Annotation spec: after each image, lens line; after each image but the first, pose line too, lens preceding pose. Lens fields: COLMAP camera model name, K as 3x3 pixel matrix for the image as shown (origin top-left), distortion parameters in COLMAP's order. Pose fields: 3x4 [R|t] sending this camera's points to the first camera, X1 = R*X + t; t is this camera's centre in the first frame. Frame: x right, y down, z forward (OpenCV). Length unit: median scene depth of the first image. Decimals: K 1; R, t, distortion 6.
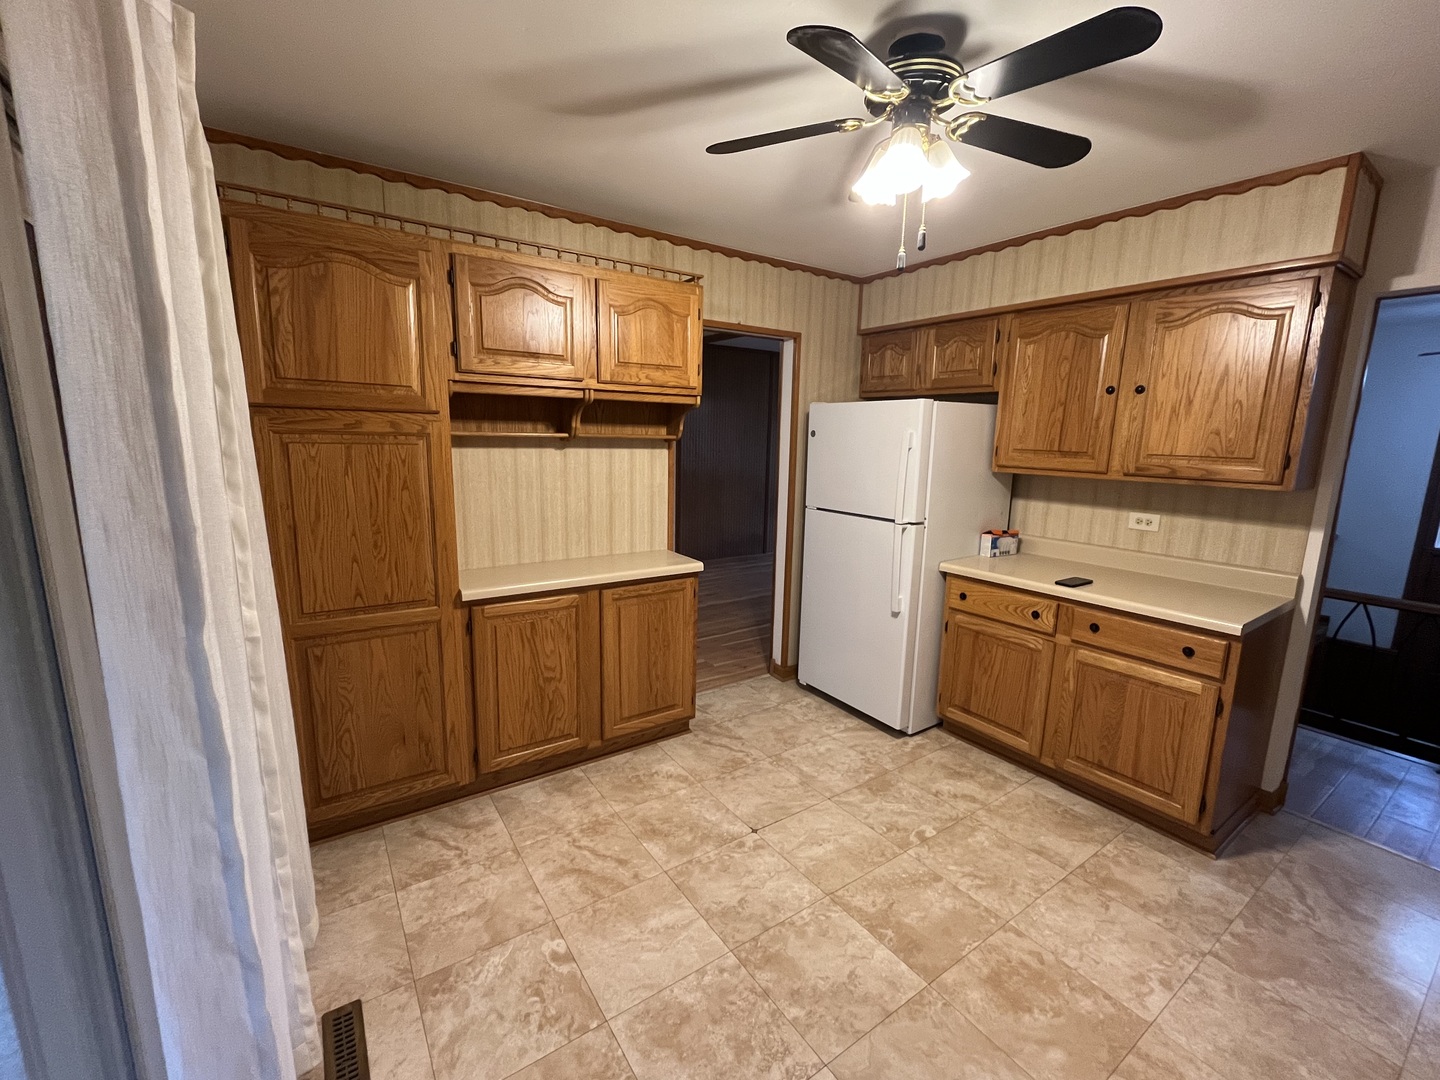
lens RADIAL K [[603.9, 0, 719.1], [0, 603.9, 540.1], [0, 0, 1]] dist [-0.000636, 0.000006]
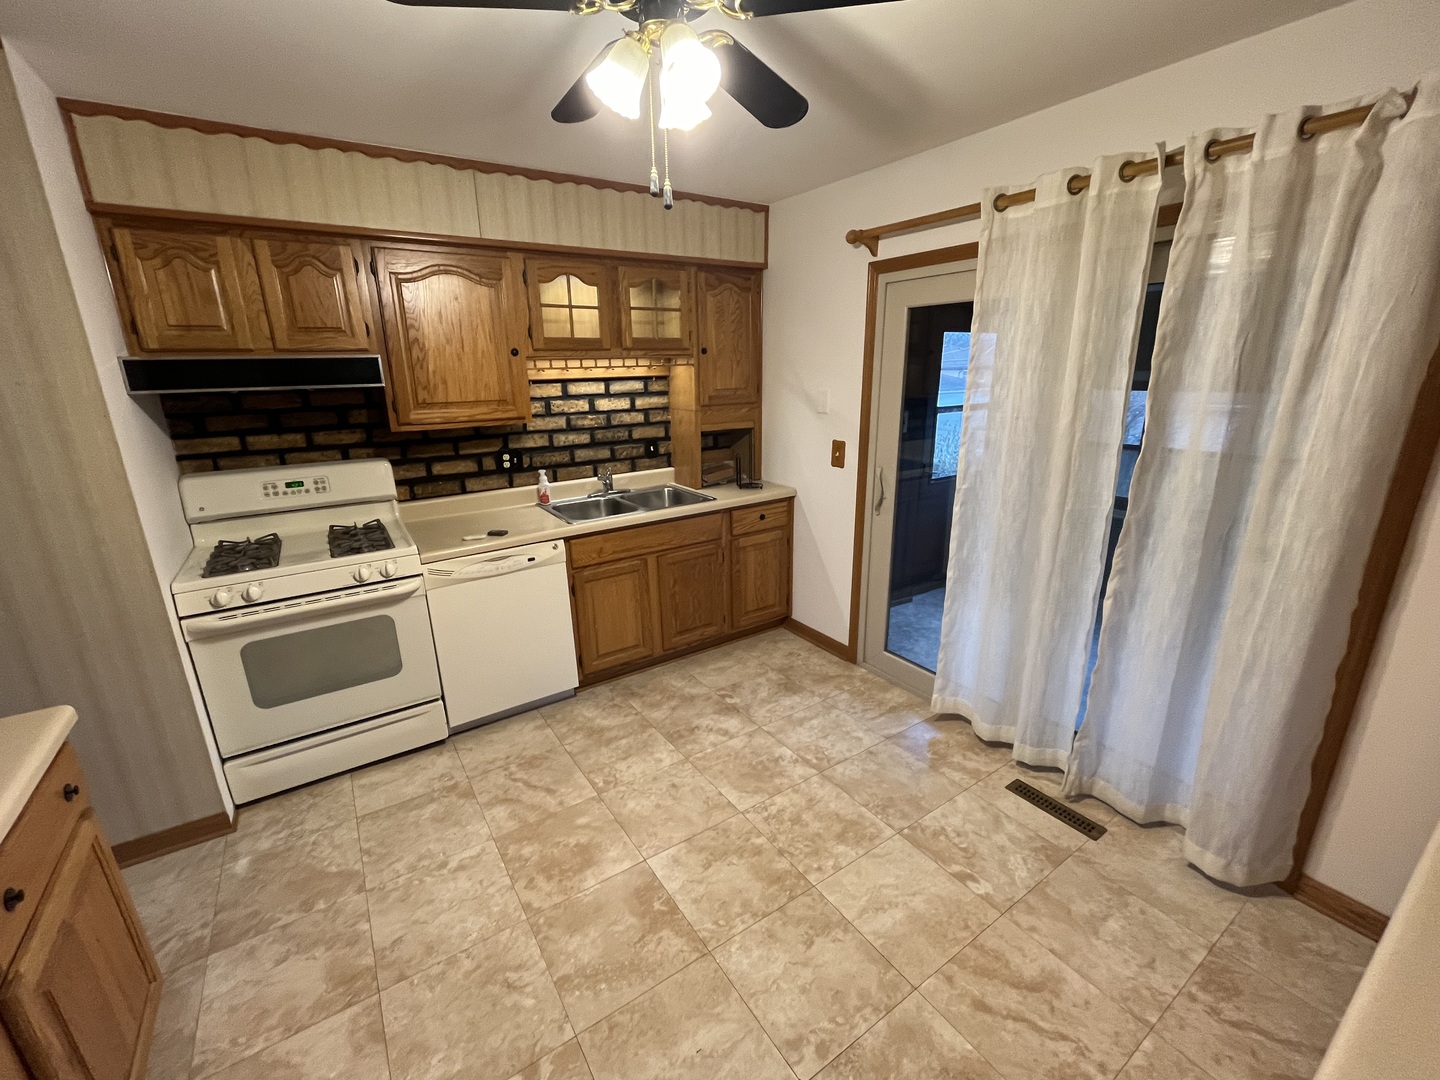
lens RADIAL K [[603.9, 0, 720.0], [0, 603.9, 543.4], [0, 0, 1]] dist [-0.000636, 0.000006]
pose [[-0.999935, -0.008419, 0.007677, 0.178946], [-0.004025, 0.891370, 0.453258, -0.340830], [-0.010659, 0.453198, -0.891346, 1.640761]]
